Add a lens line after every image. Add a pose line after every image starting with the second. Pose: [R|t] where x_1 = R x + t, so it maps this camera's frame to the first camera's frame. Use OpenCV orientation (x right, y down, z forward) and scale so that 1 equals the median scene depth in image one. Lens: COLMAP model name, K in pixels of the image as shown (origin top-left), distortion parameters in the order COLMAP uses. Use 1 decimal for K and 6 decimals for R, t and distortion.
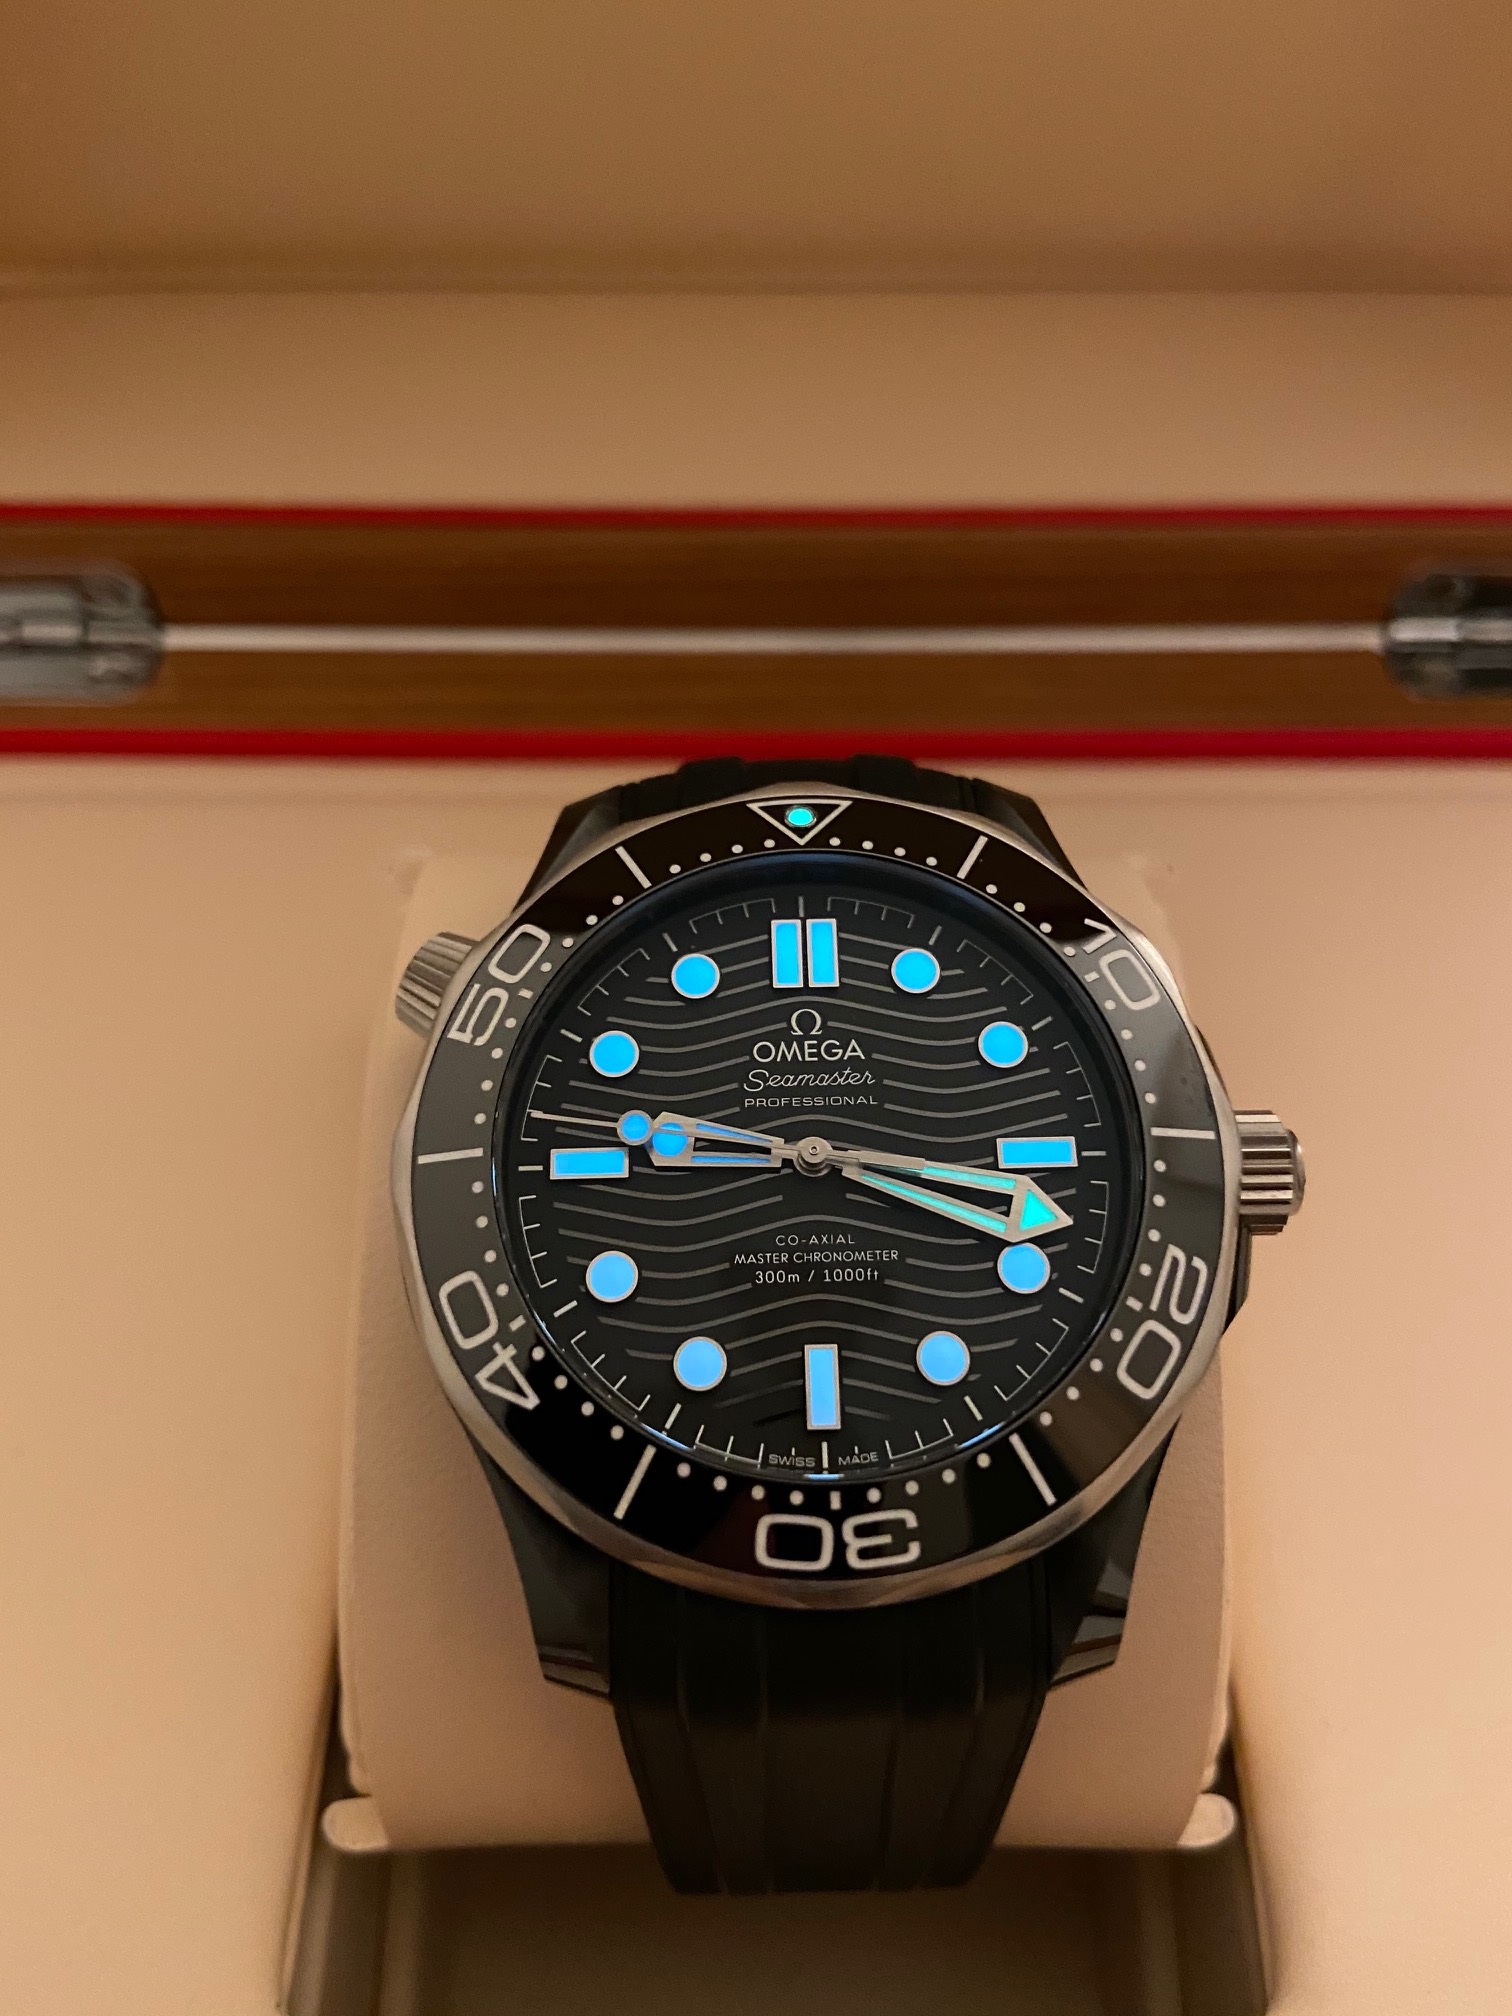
lens RADIAL K [[1530.3, 0, 755.7], [0, 1530.3, 1036.7], [0, 0, 1]] dist [0.096781, -0.000946]
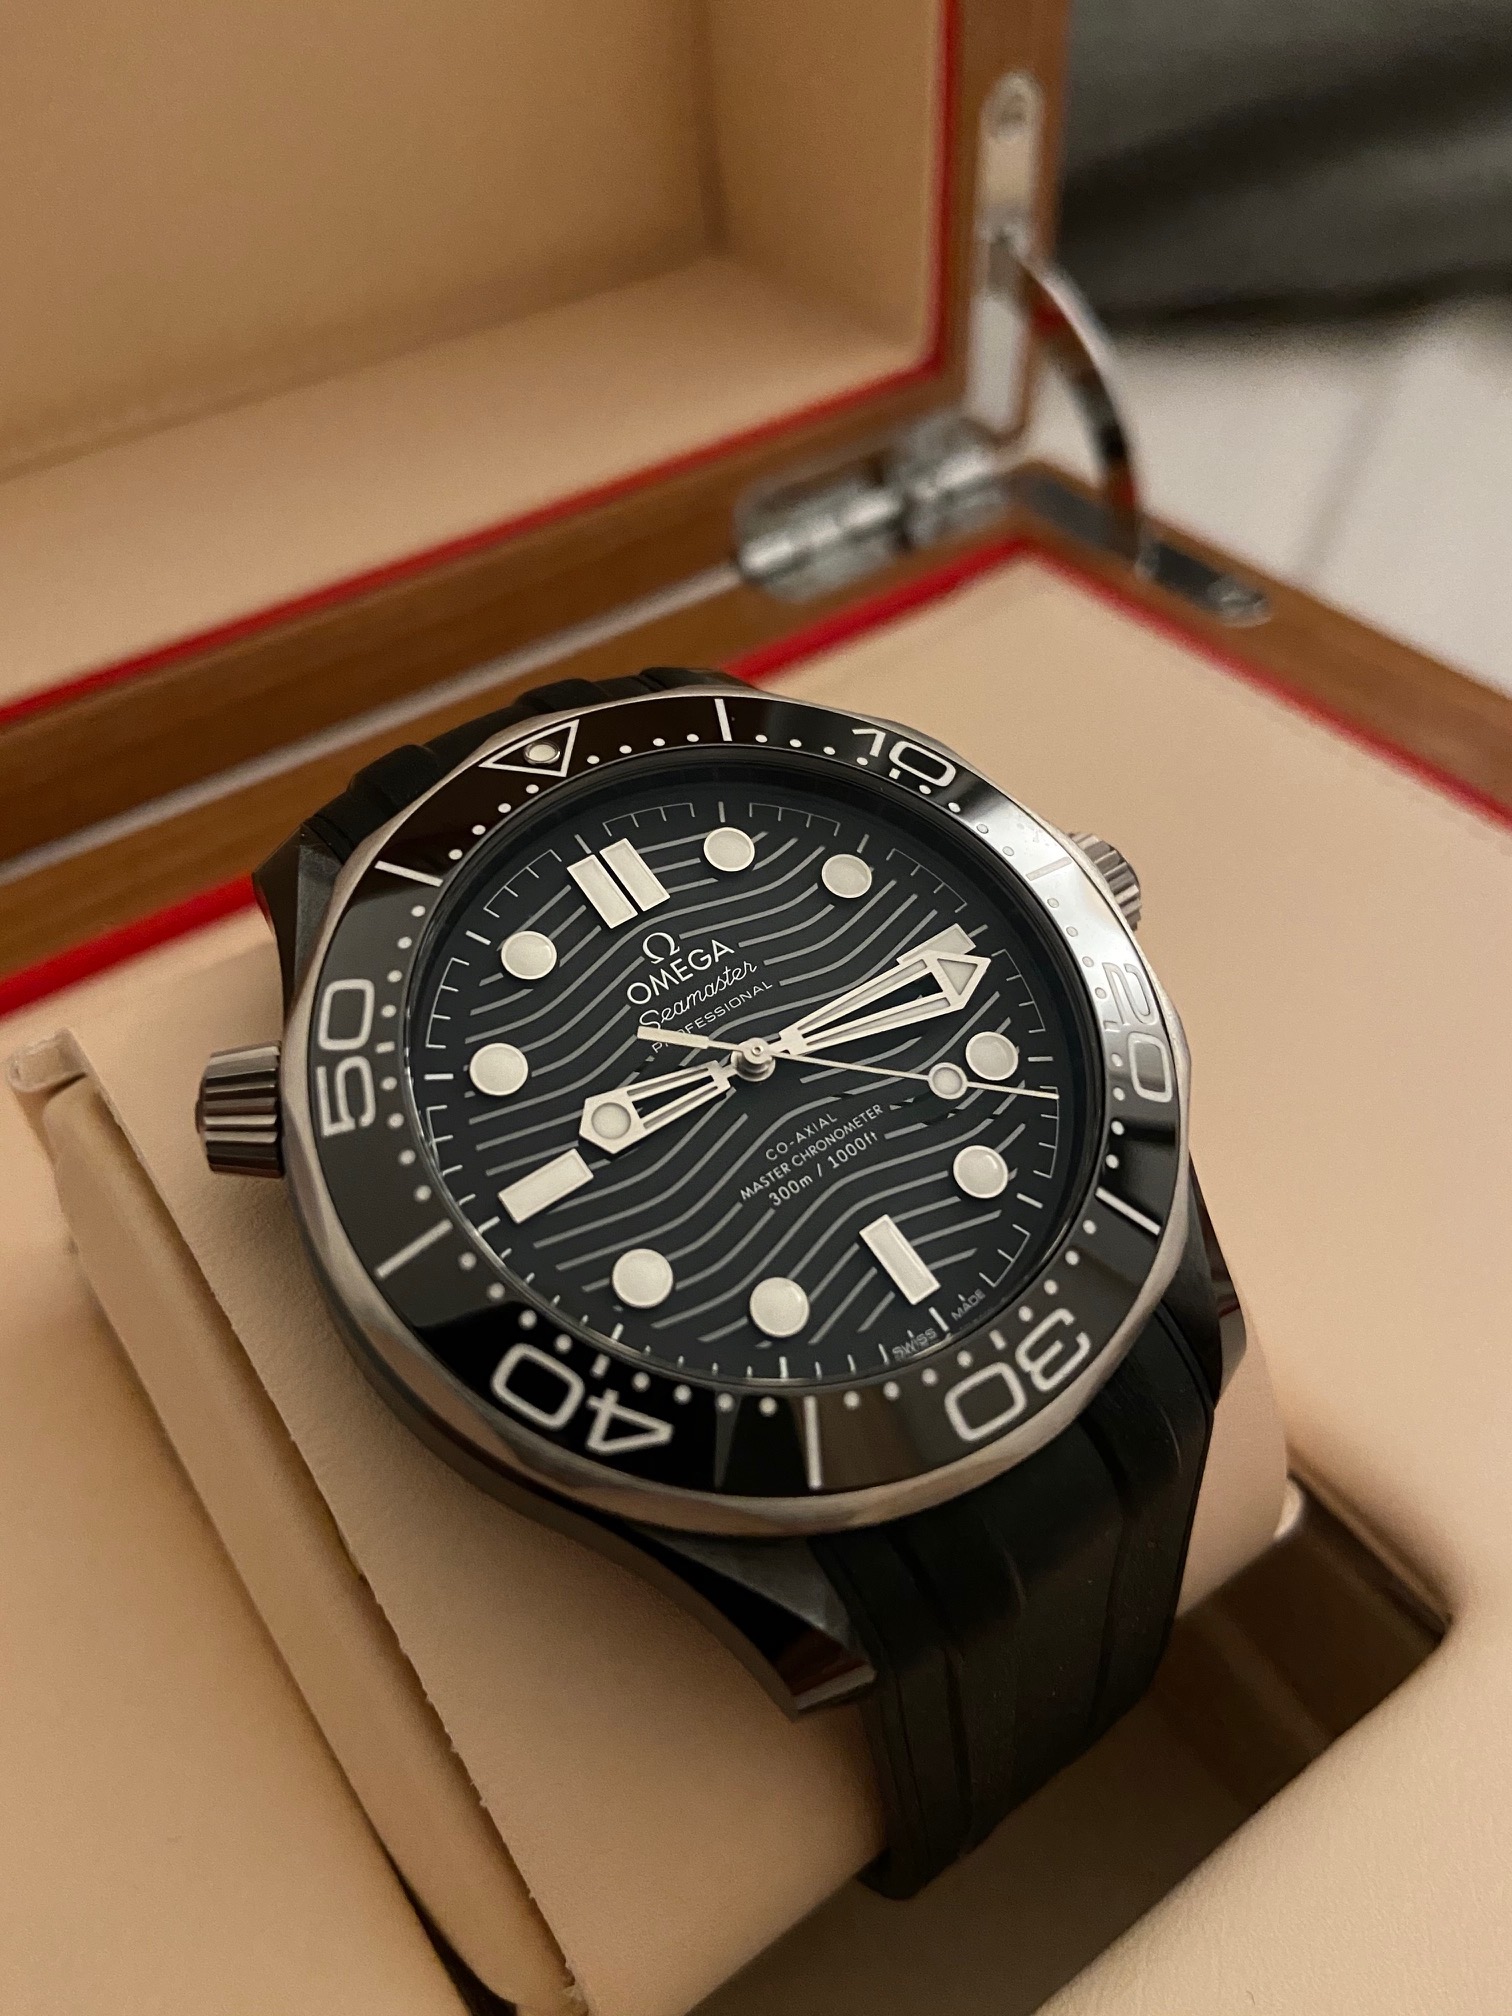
lens RADIAL K [[1560.9, 0, 756.0], [0, 1560.9, 1008.0], [0, 0, 1]] dist [0.086952, 0.000687]
pose [[0.815085, -0.442137, 0.374368, -0.302835], [0.463622, 0.885295, 0.036141, 0.016977], [-0.347406, 0.144107, 0.926576, 0.122959]]
